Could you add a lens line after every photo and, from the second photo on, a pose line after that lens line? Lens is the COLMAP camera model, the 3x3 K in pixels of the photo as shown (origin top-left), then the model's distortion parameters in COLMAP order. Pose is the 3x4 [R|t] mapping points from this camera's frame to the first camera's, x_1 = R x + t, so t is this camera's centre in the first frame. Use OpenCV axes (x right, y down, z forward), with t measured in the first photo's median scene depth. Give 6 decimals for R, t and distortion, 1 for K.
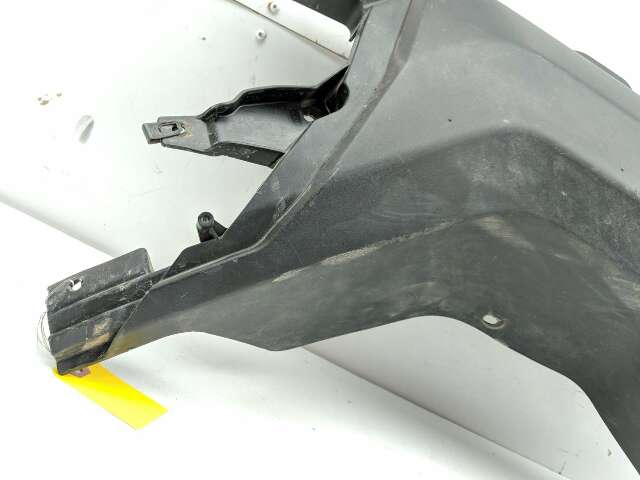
lens RADIAL K [[505.8, 0, 319.6], [0, 505.8, 241.3], [0, 0, 1]] dist [0.003949, -0.003830]
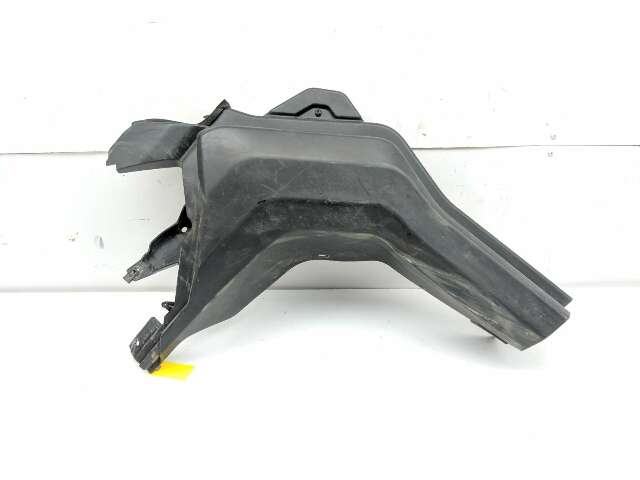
lens RADIAL K [[505.8, 0, 323.9], [0, 505.8, 242.0], [0, 0, 1]] dist [0.003949, -0.003830]
pose [[0.889479, -0.406706, -0.208370, 0.995048], [0.453936, 0.838876, 0.300382, -0.617917], [0.052629, -0.361770, 0.930781, -1.037762]]
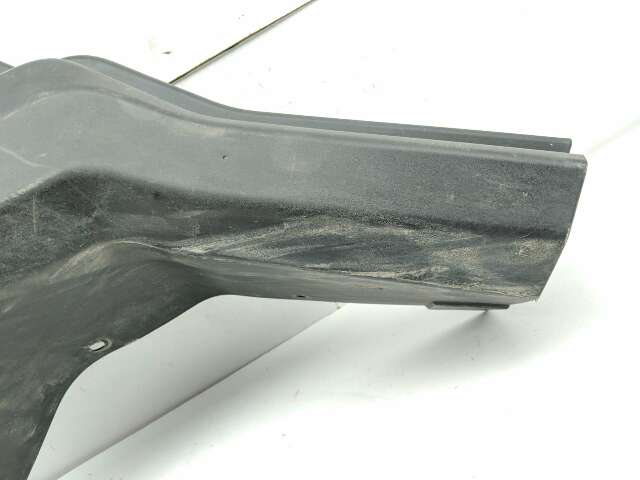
lens RADIAL K [[505.8, 0, 318.5], [0, 505.8, 237.4], [0, 0, 1]] dist [0.003949, -0.003830]
pose [[0.543489, -0.831033, -0.118336, 1.093008], [0.837923, 0.528700, 0.135500, 0.342251], [-0.050041, -0.172799, 0.983685, 0.064691]]
